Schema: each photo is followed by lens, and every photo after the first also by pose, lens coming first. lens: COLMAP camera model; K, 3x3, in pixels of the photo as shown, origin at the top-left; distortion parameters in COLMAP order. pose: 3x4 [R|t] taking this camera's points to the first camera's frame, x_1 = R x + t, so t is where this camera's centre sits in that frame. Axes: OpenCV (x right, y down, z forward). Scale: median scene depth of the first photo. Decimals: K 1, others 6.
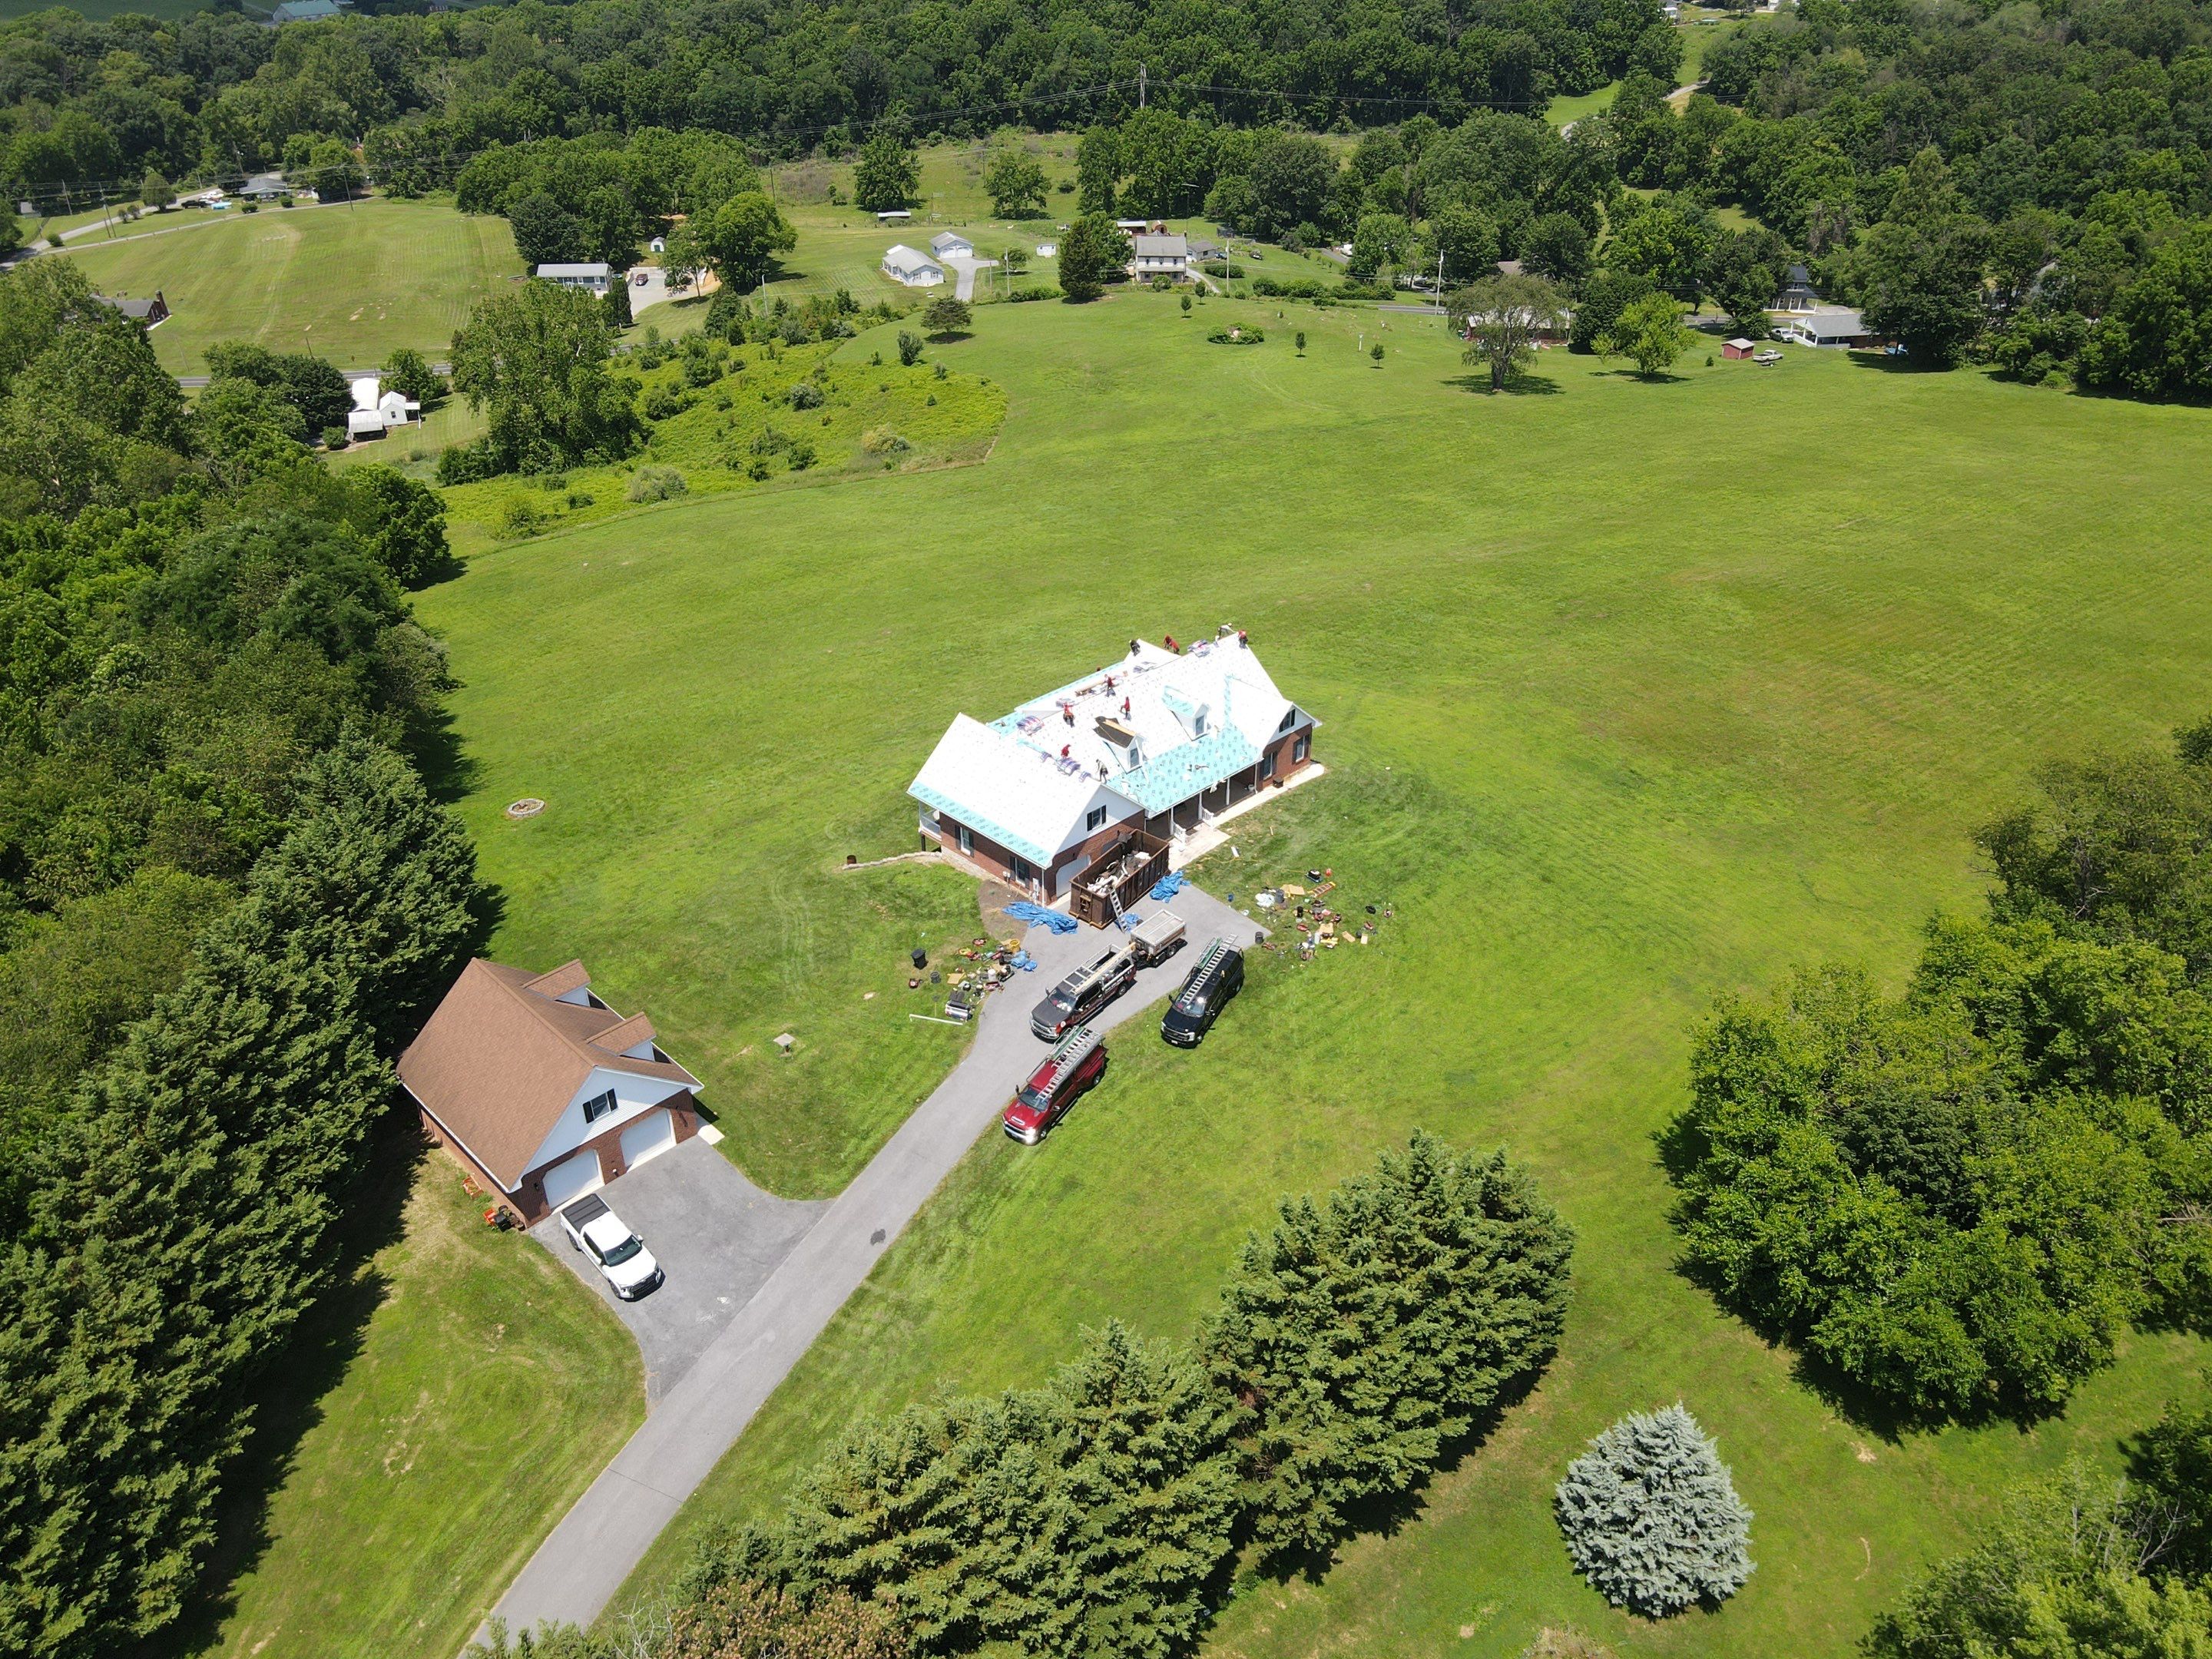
lens RADIAL K [[1616.3, 0, 1106.0], [0, 1616.3, 829.5], [0, 0, 1]] dist [0.001474, 0.061359]
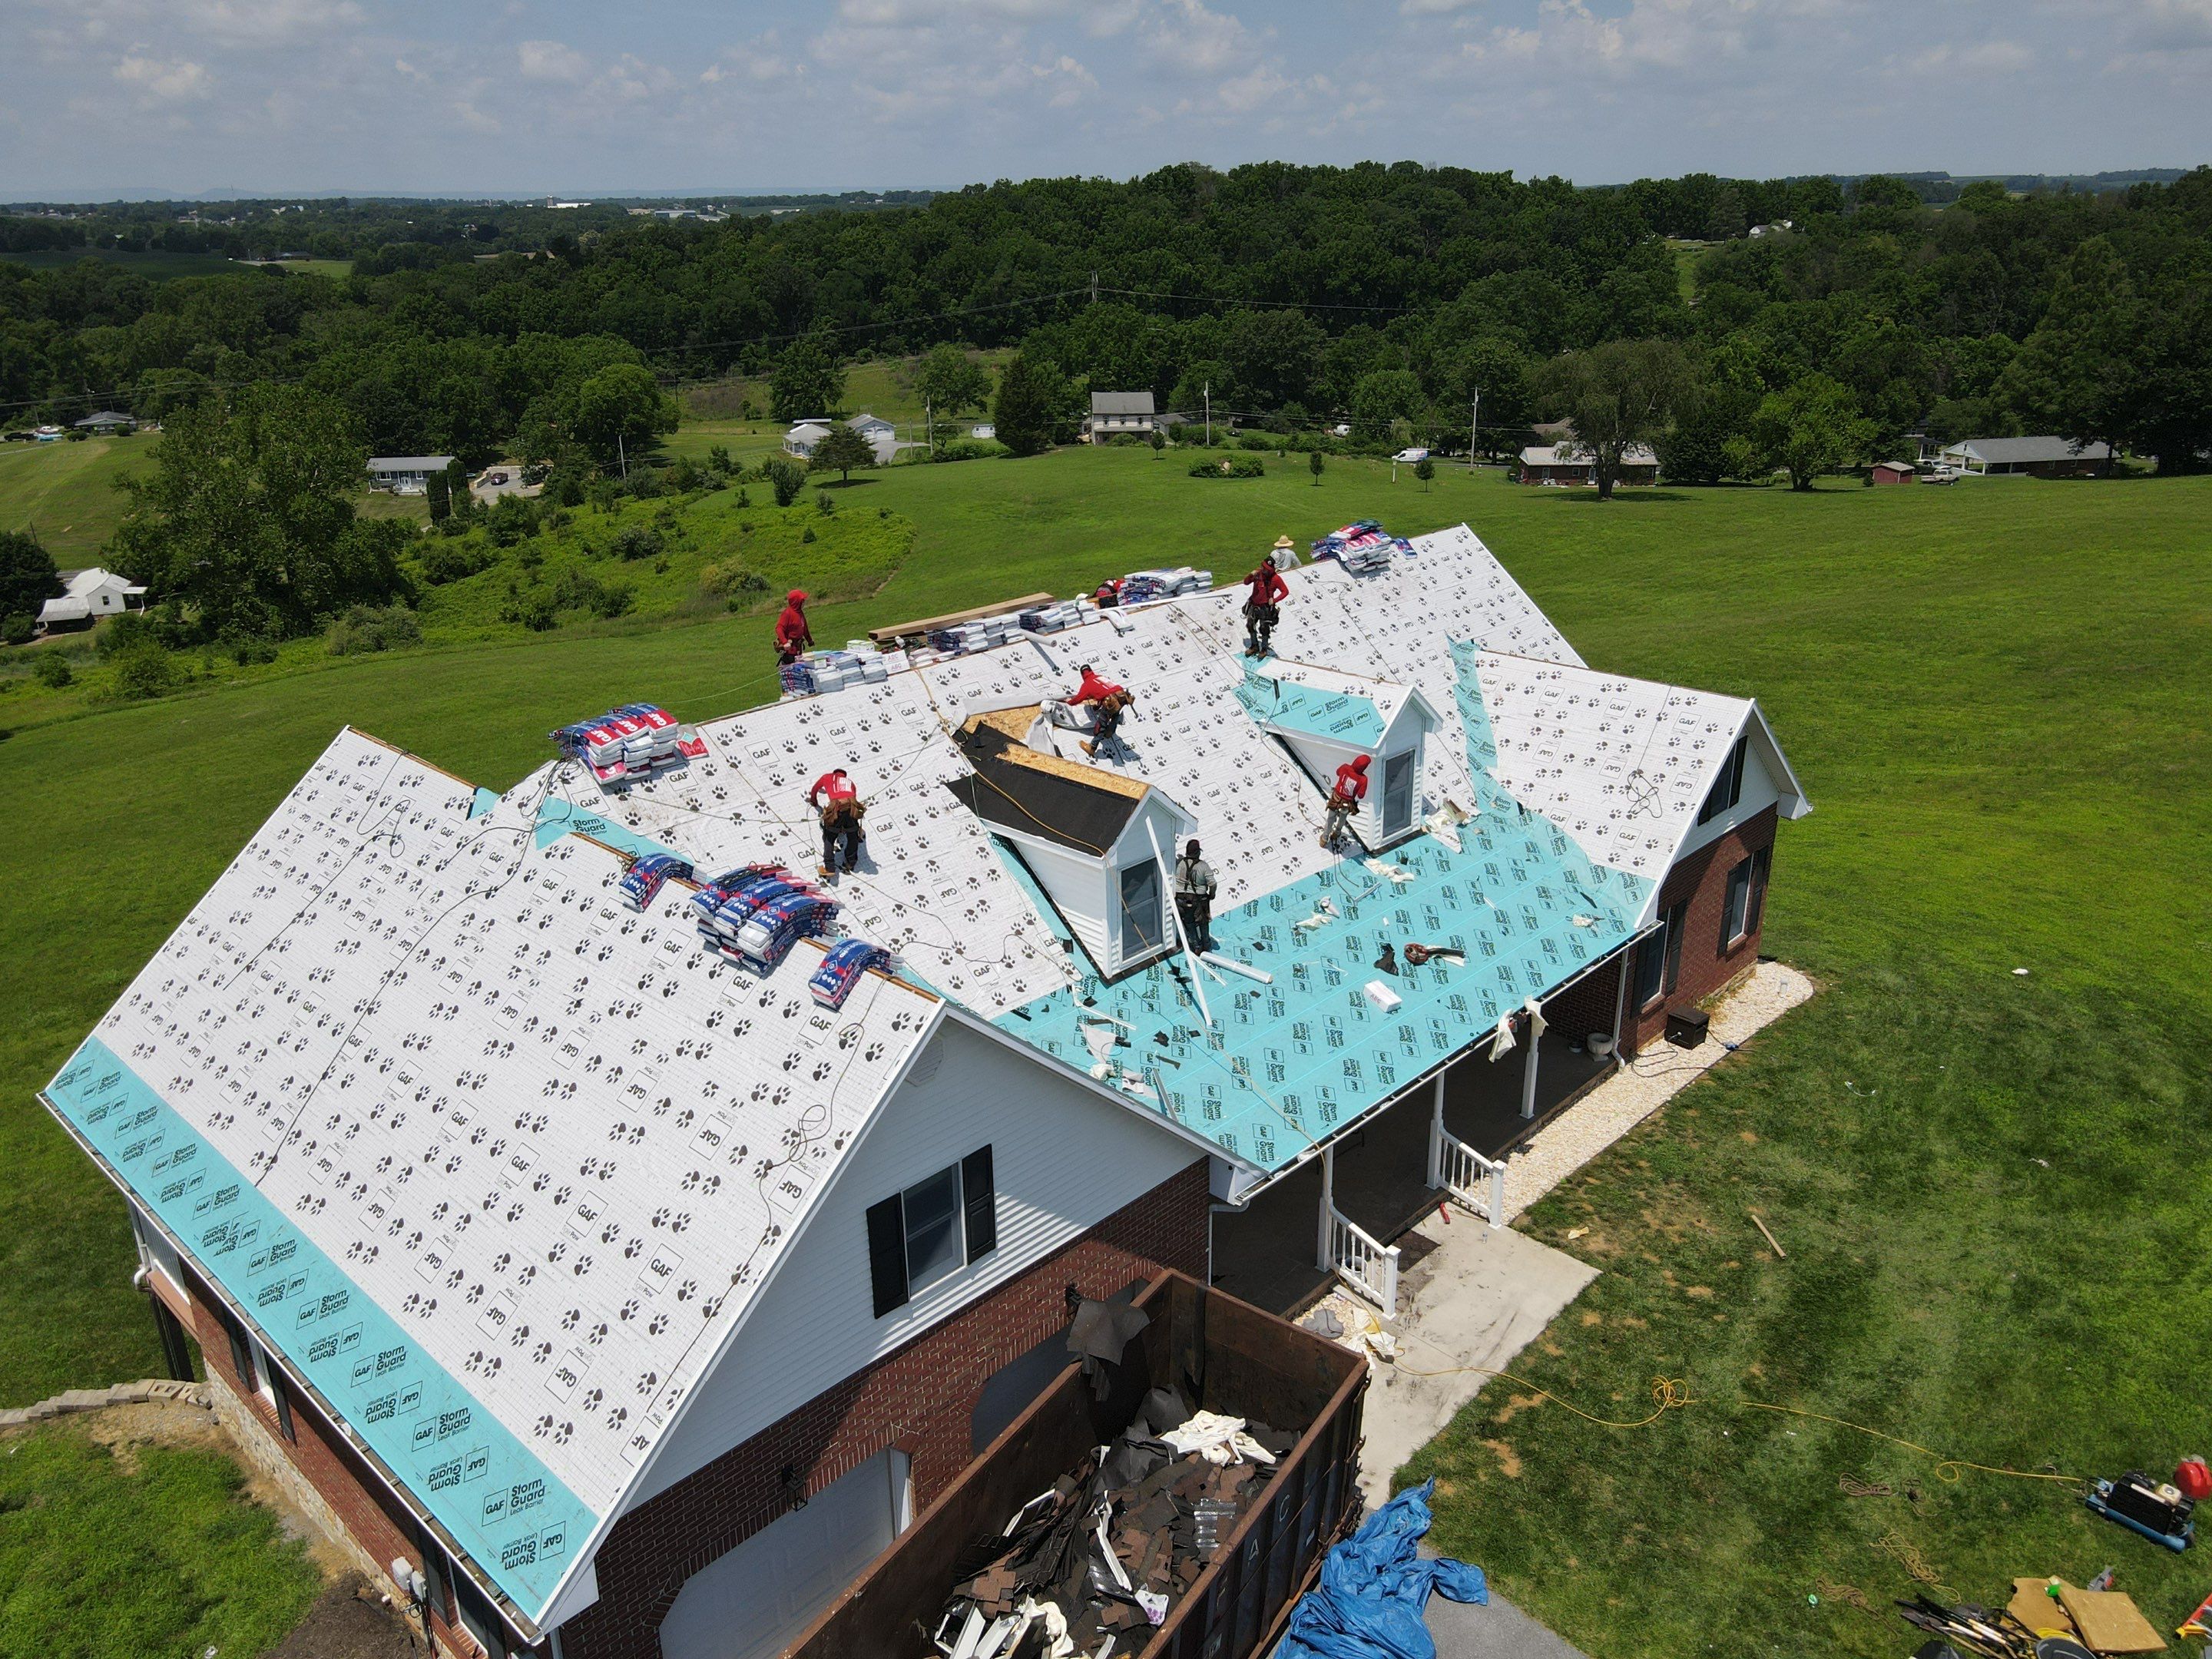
lens RADIAL K [[1636.4, 0, 1103.1], [0, 1636.4, 826.2], [0, 0, 1]] dist [-0.002535, 0.020693]
pose [[0.999573, -0.019204, 0.022013, 0.003018], [0.022873, 0.983247, -0.180840, -0.005960], [-0.018172, 0.181266, 0.983266, 0.292384]]
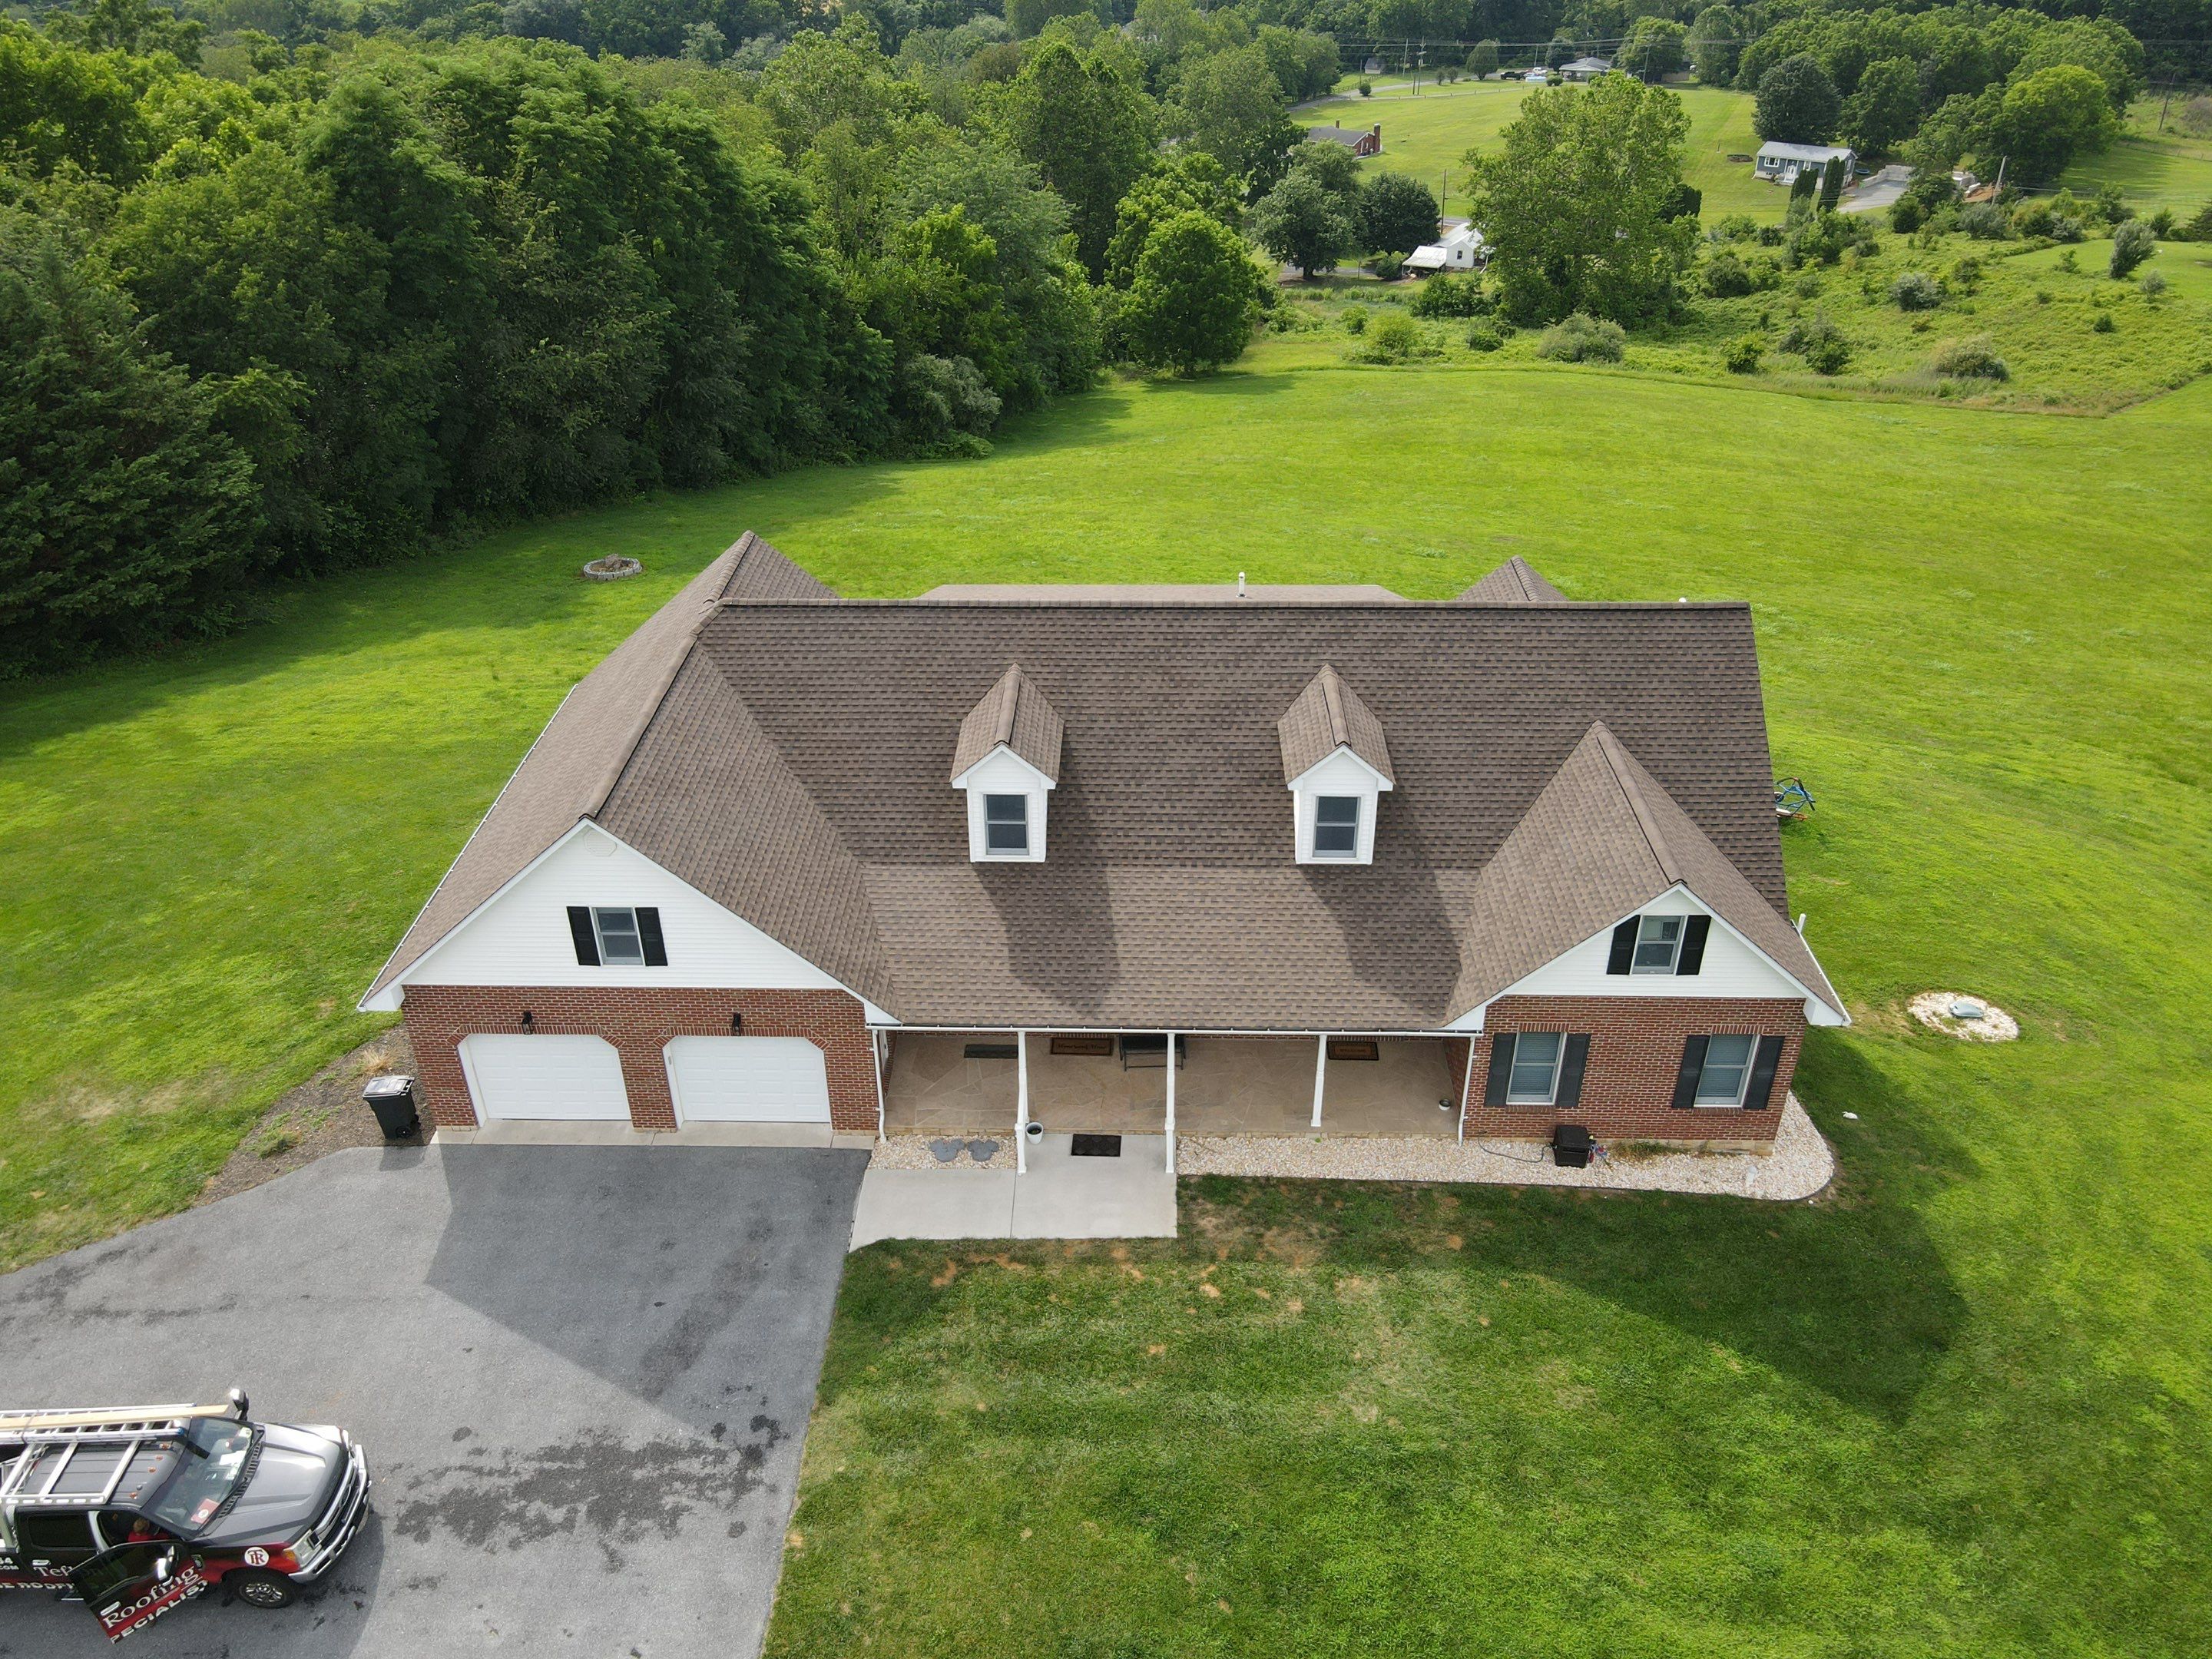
lens RADIAL K [[1628.7, 0, 1106.0], [0, 1628.7, 829.5], [0, 0, 1]] dist [0.007213, 0.007654]
pose [[0.691655, 0.373532, -0.618132, 0.079901], [-0.369807, 0.918325, 0.141142, -0.034521], [0.620367, 0.130968, 0.773300, 0.291414]]
